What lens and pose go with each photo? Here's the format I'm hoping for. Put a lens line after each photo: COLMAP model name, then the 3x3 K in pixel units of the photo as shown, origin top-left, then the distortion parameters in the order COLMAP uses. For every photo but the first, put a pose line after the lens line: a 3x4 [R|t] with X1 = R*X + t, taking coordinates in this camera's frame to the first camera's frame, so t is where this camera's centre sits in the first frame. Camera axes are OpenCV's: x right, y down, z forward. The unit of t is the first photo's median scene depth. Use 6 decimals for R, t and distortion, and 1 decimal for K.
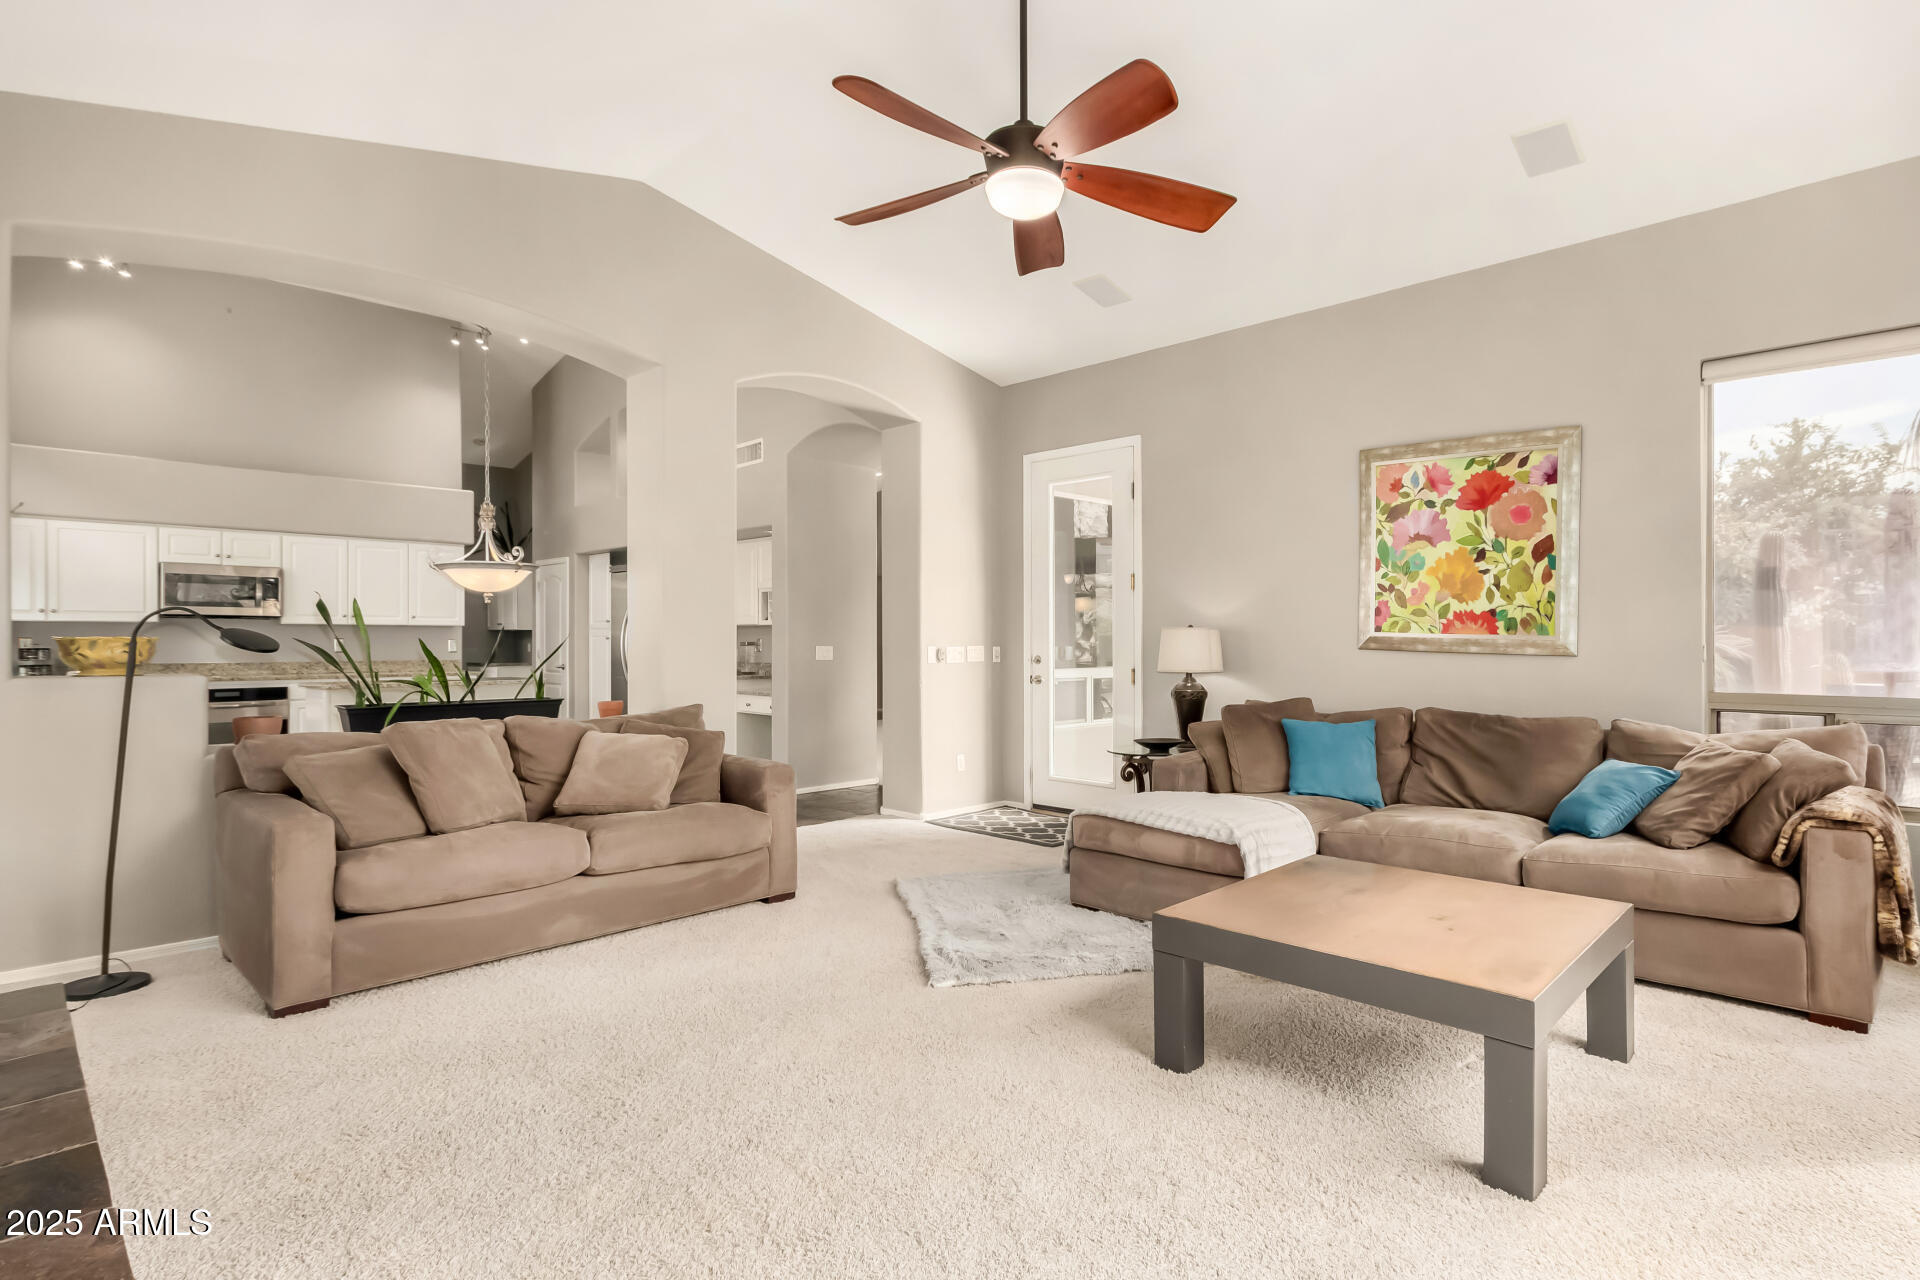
lens RADIAL K [[913.2, 0, 968.1], [0, 913.2, 641.8], [0, 0, 1]] dist [0.021032, -0.006796]
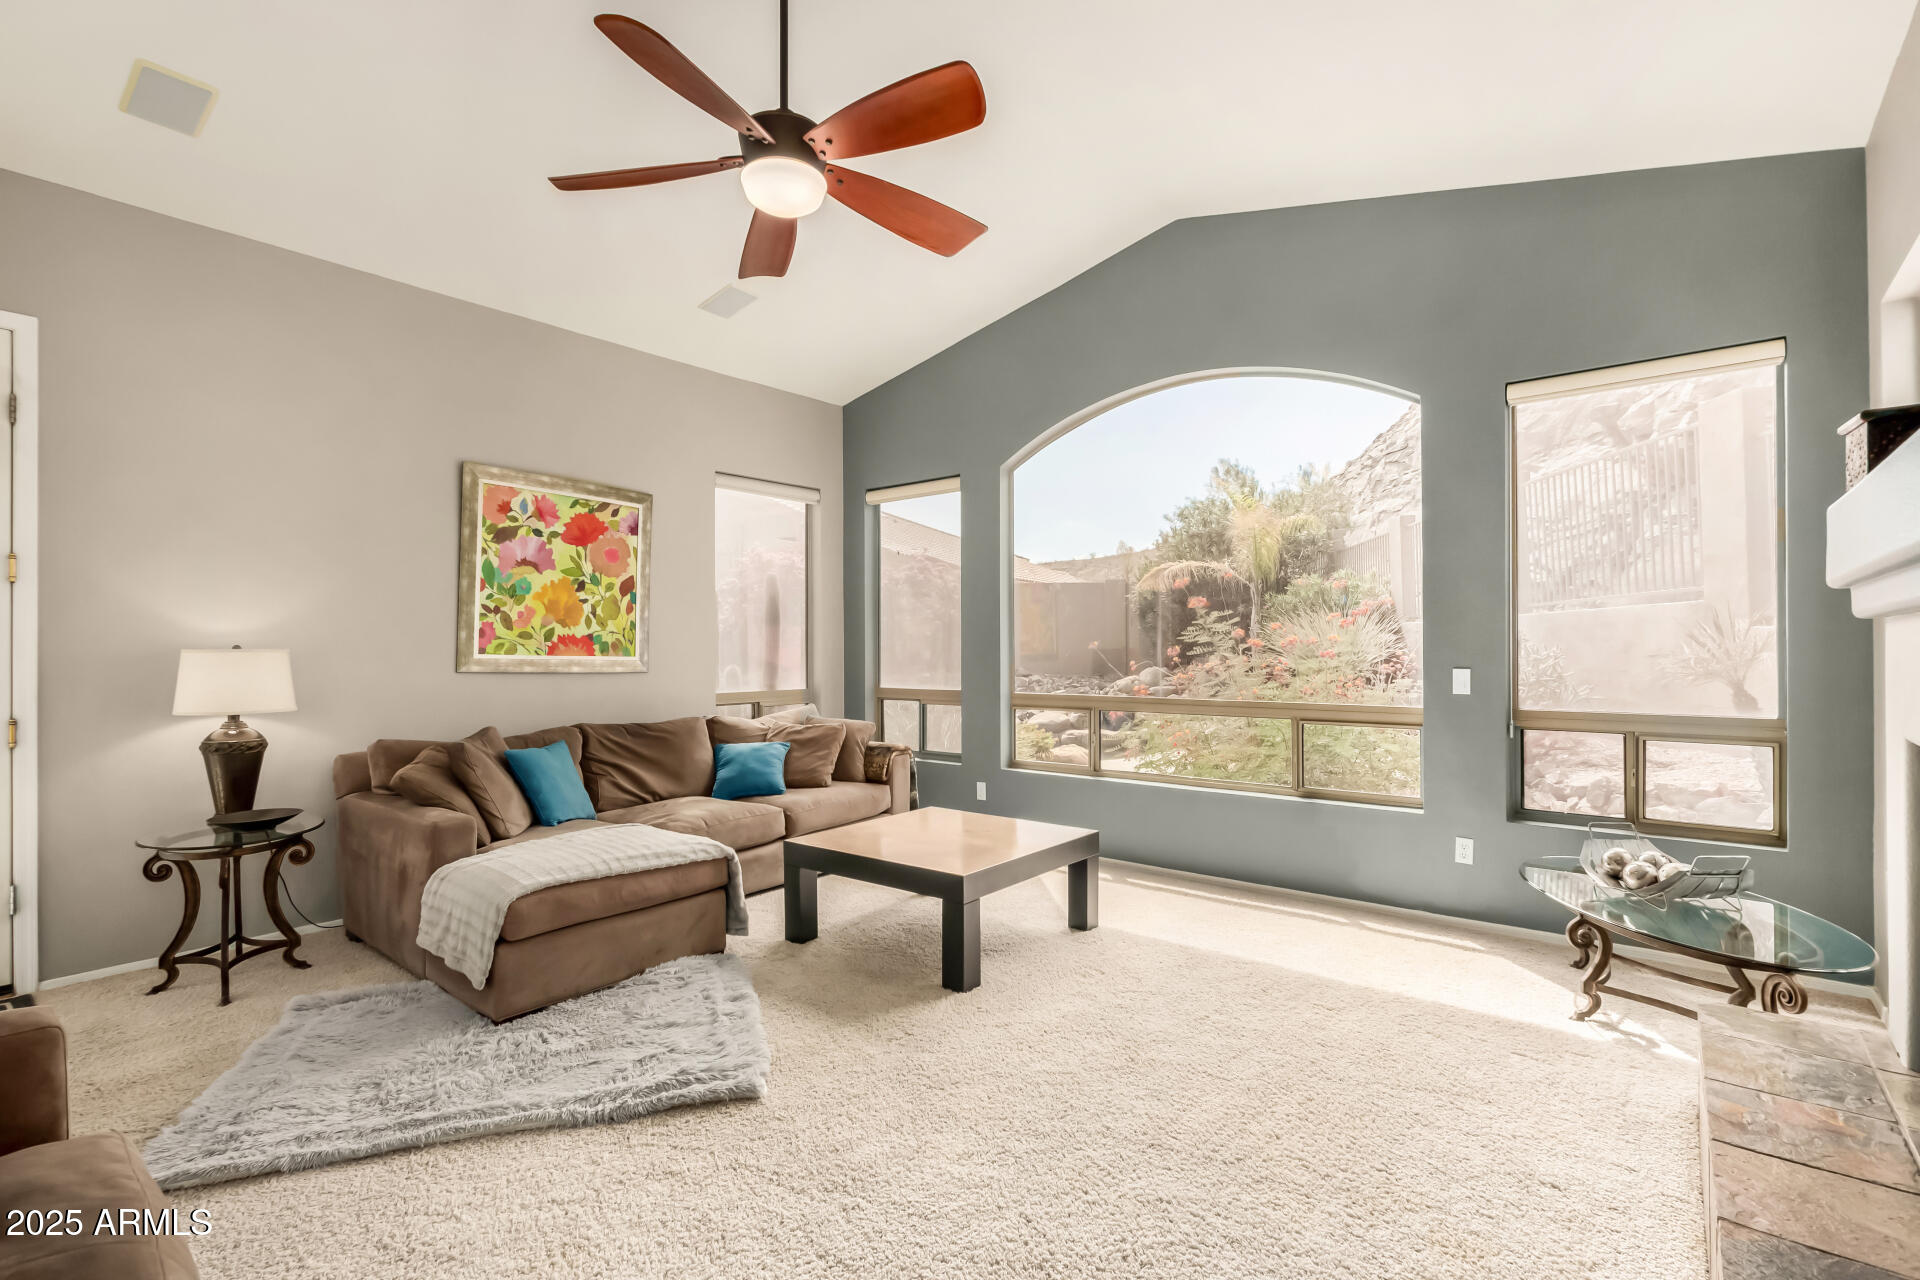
lens RADIAL K [[913.2, 0, 975.1], [0, 913.2, 640.5], [0, 0, 1]] dist [0.021032, -0.006796]
pose [[-0.083779, 0.007528, 0.996456, -0.598112], [0.006972, 0.999951, -0.006968, -0.015714], [-0.996460, 0.006364, -0.083827, 0.599484]]
